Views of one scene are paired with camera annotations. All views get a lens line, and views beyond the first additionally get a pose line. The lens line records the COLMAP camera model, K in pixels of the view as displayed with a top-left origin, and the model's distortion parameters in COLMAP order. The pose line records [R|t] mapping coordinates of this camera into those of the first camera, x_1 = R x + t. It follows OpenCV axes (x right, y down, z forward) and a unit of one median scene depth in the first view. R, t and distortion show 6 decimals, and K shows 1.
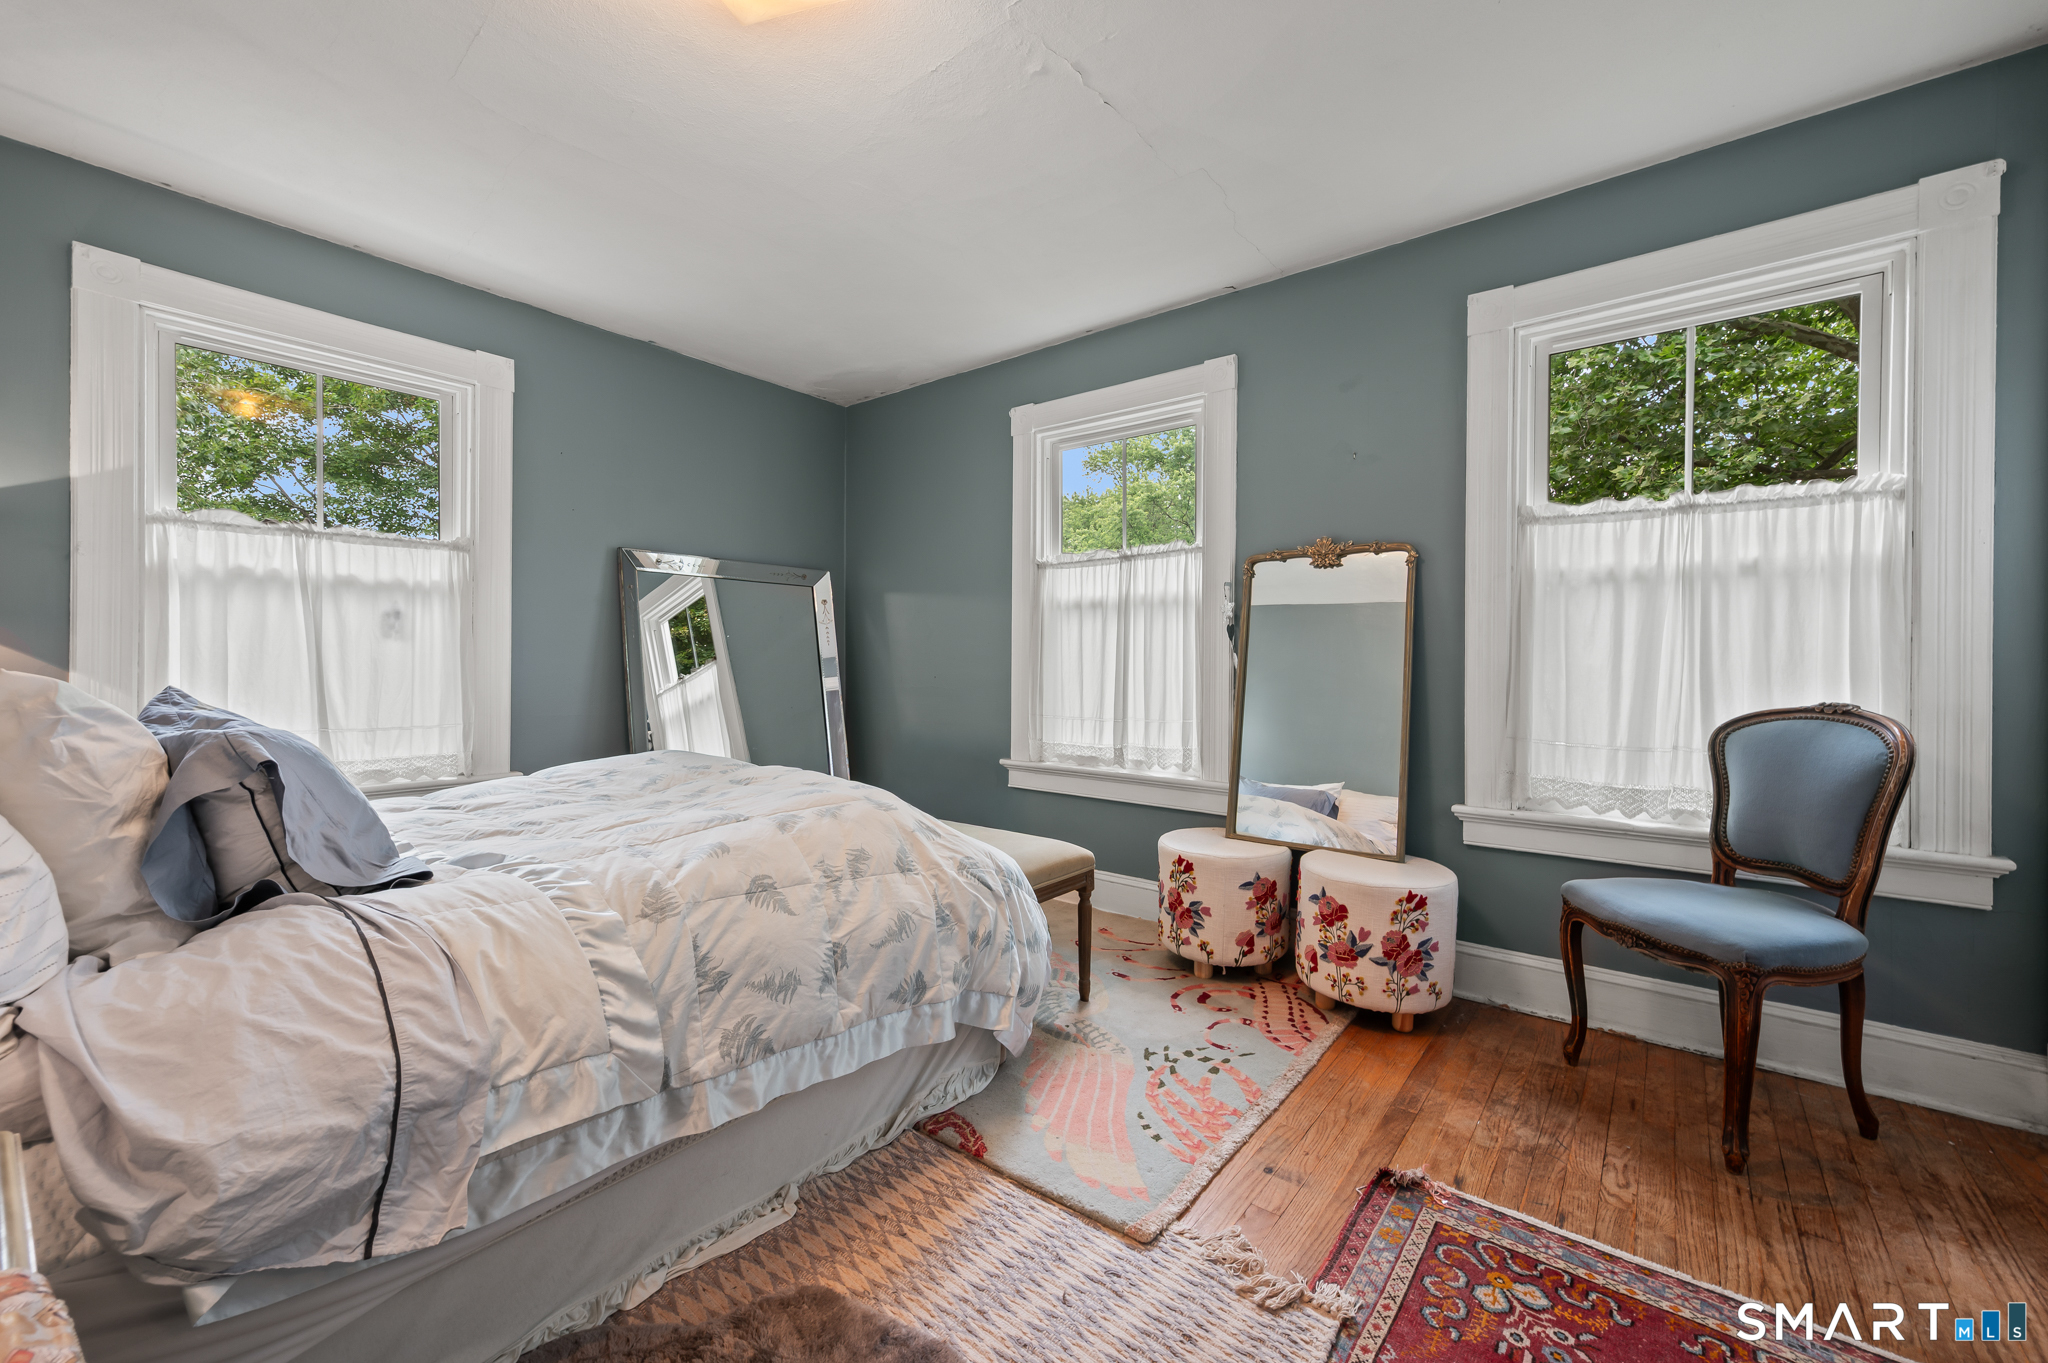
lens RADIAL K [[822.6, 0, 1033.0], [0, 822.6, 673.2], [0, 0, 1]] dist [0.000706, 0.000720]
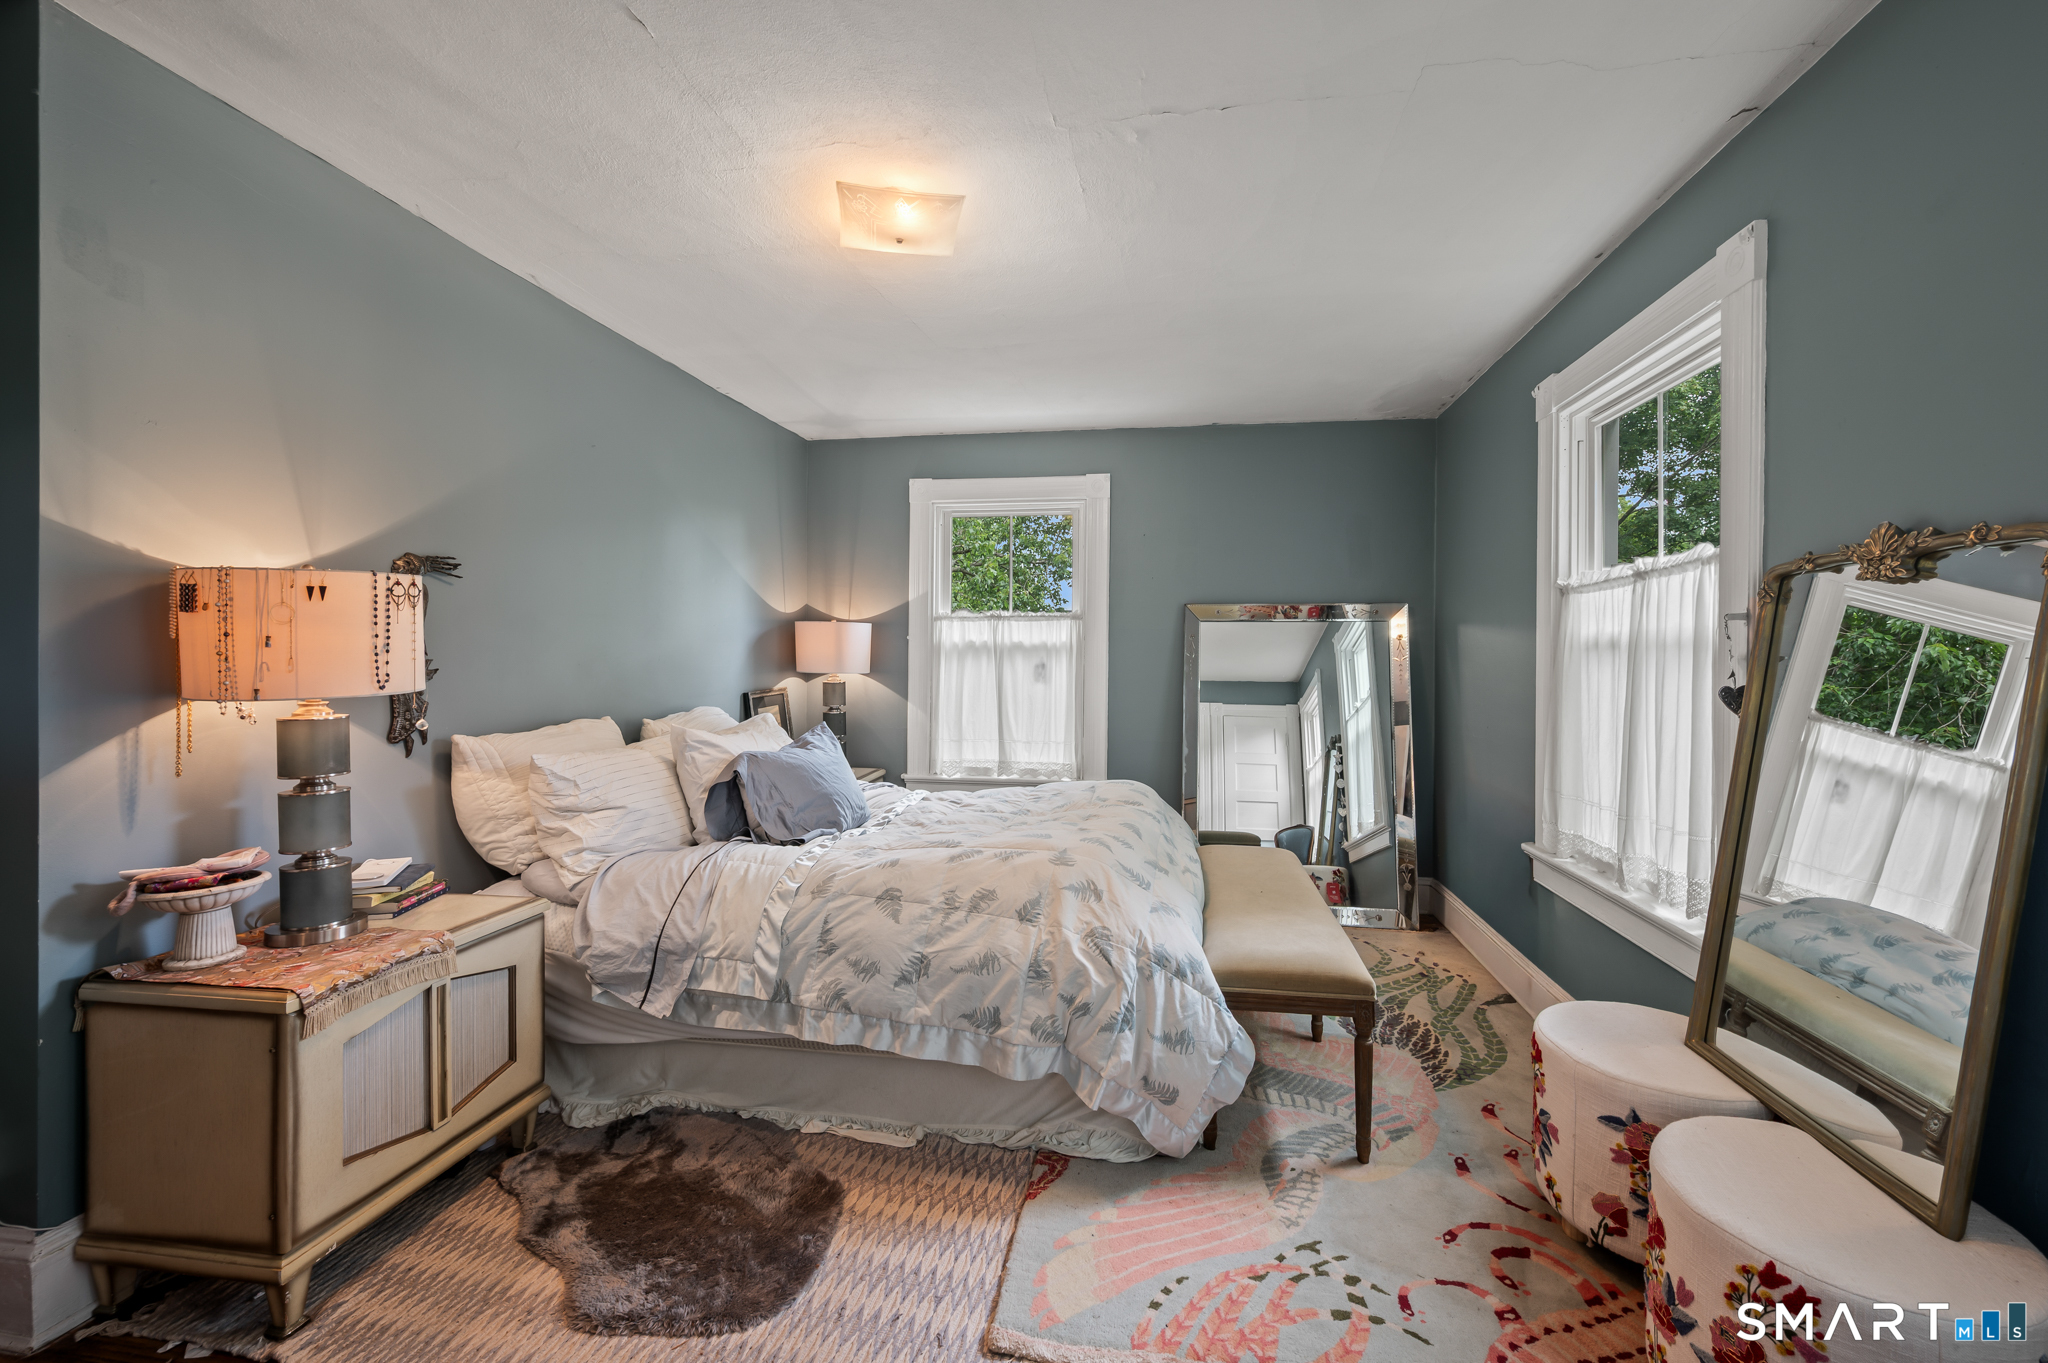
lens RADIAL K [[822.6, 0, 1038.8], [0, 822.6, 669.8], [0, 0, 1]] dist [0.000706, 0.000720]
pose [[0.475582, 0.007488, -0.879640, 0.753346], [-0.011690, 0.999929, 0.002191, -0.096781], [0.879594, 0.009241, 0.475636, 0.413431]]
